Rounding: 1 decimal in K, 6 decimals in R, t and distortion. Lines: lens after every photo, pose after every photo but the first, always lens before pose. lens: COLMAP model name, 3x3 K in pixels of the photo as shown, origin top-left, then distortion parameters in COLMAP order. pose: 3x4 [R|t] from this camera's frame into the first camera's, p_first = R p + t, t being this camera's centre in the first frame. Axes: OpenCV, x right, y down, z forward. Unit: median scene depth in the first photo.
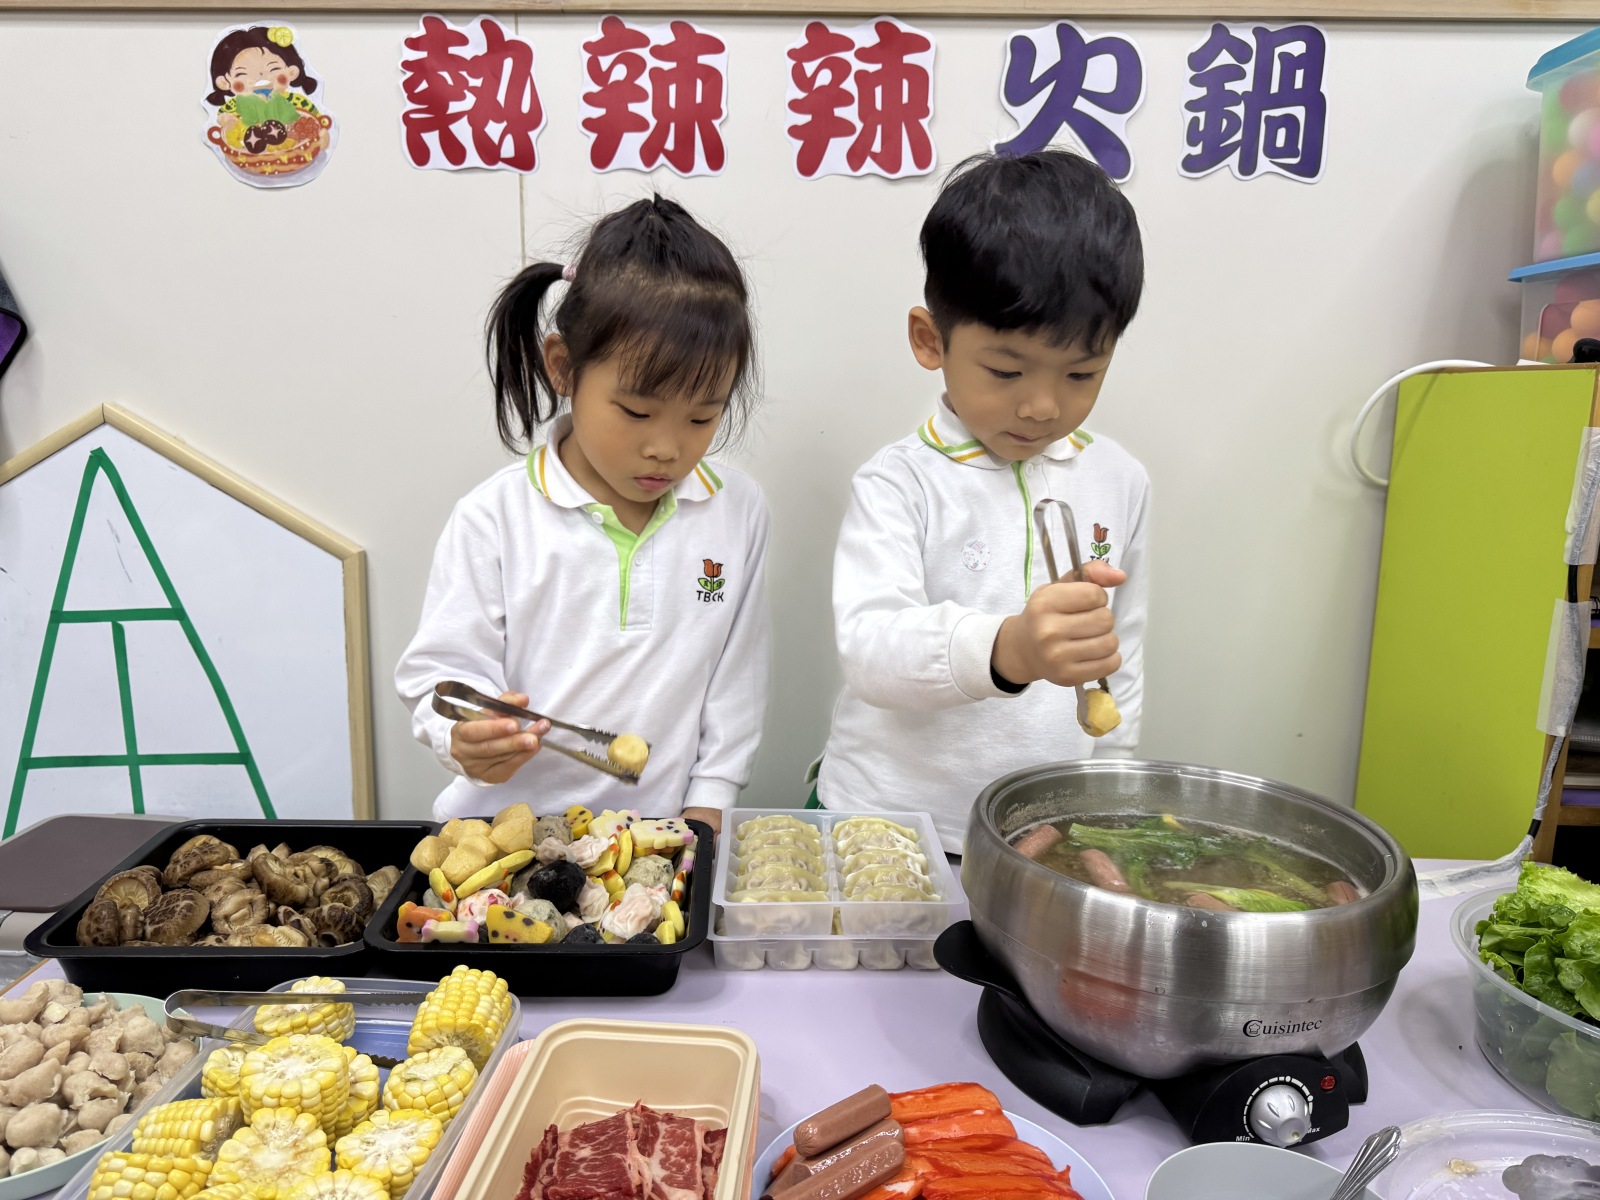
lens RADIAL K [[1111.0, 0, 800.0], [0, 1111.0, 600.0], [0, 0, 1]] dist [-0.004795, 0.002842]
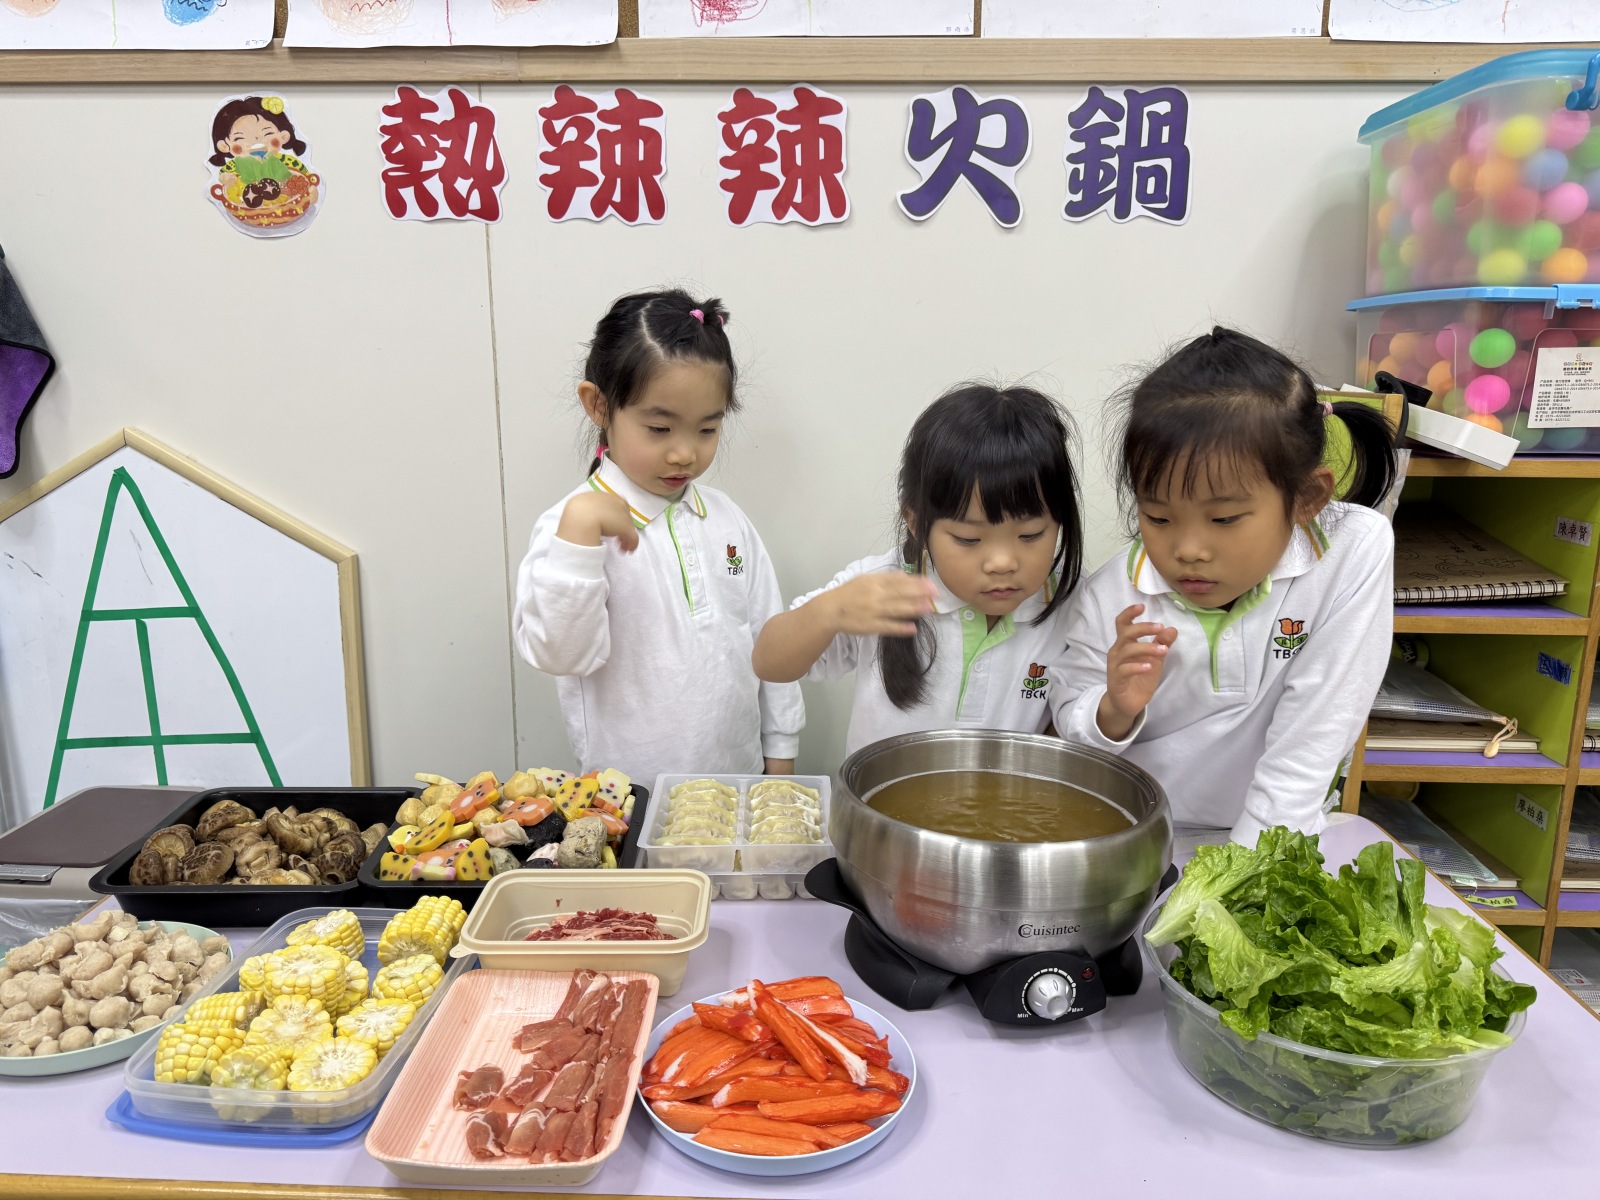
lens RADIAL K [[1108.3, 0, 800.0], [0, 1108.3, 600.0], [0, 0, 1]] dist [0.005431, -0.004564]
pose [[0.999936, -0.011296, -0.000445, 0.108946], [0.011304, 0.999688, 0.022276, -0.031660], [0.000193, -0.022279, 0.999752, -0.242806]]
